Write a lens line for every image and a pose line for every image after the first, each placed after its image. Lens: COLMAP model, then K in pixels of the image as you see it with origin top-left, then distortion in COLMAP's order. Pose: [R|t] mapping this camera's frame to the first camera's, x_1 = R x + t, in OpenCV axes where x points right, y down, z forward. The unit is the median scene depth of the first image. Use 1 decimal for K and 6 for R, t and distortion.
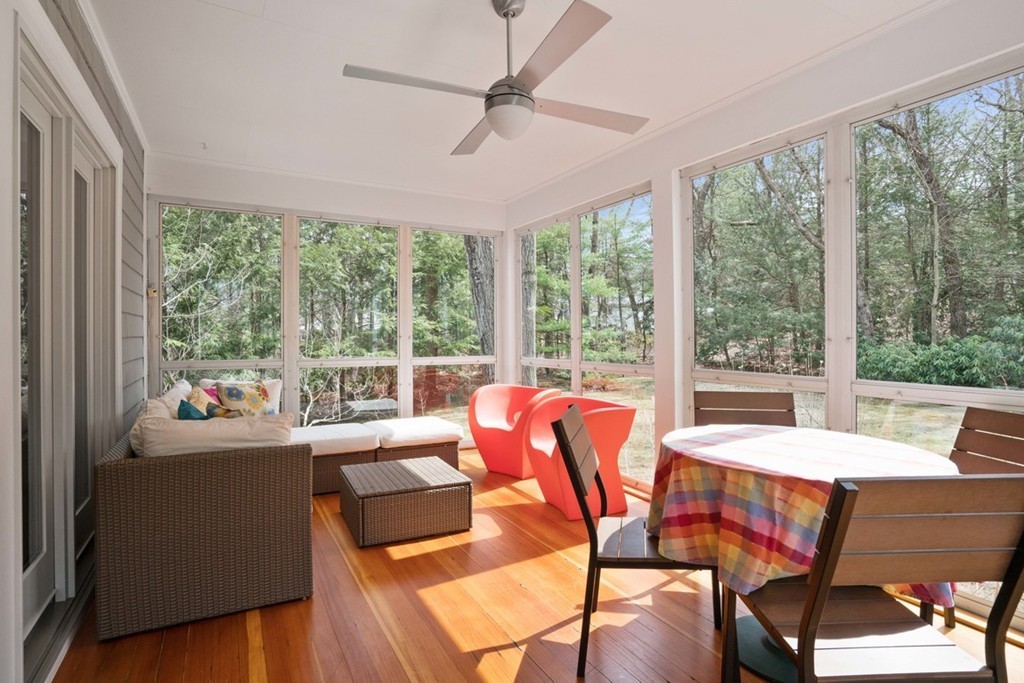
lens RADIAL K [[535.3, 0, 512.0], [0, 535.3, 341.5], [0, 0, 1]] dist [-0.001103, 0.000761]
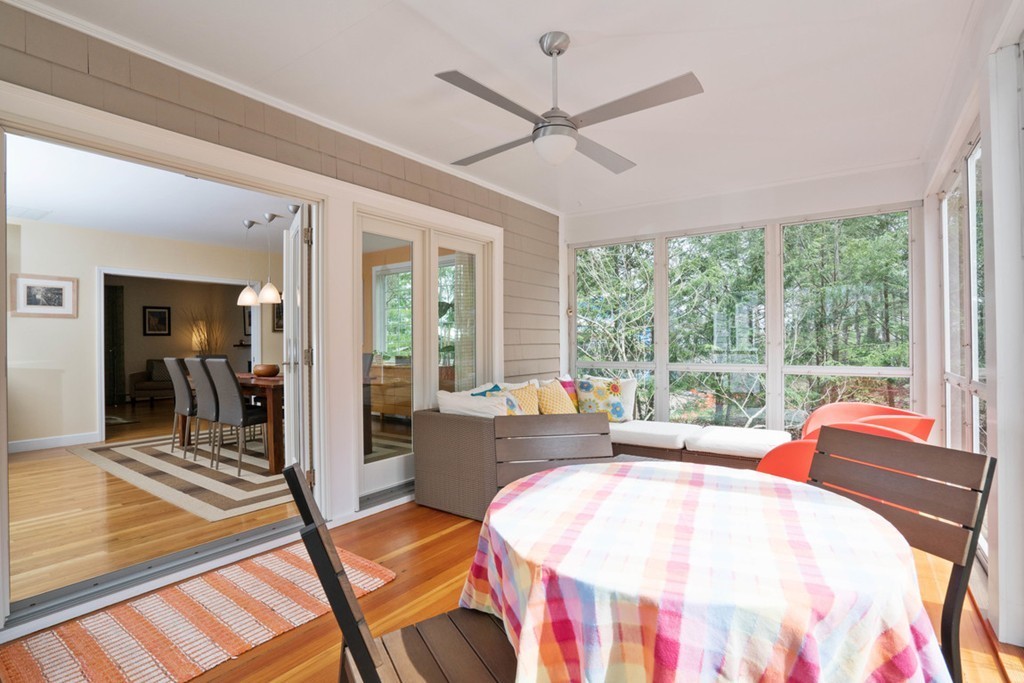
lens RADIAL K [[535.3, 0, 512.0], [0, 535.3, 341.5], [0, 0, 1]] dist [-0.001103, 0.000761]
pose [[0.411046, 0.001809, -0.911613, 0.895251], [-0.016714, 0.999845, -0.005552, -0.002566], [0.911461, 0.017519, 0.411013, 0.432173]]
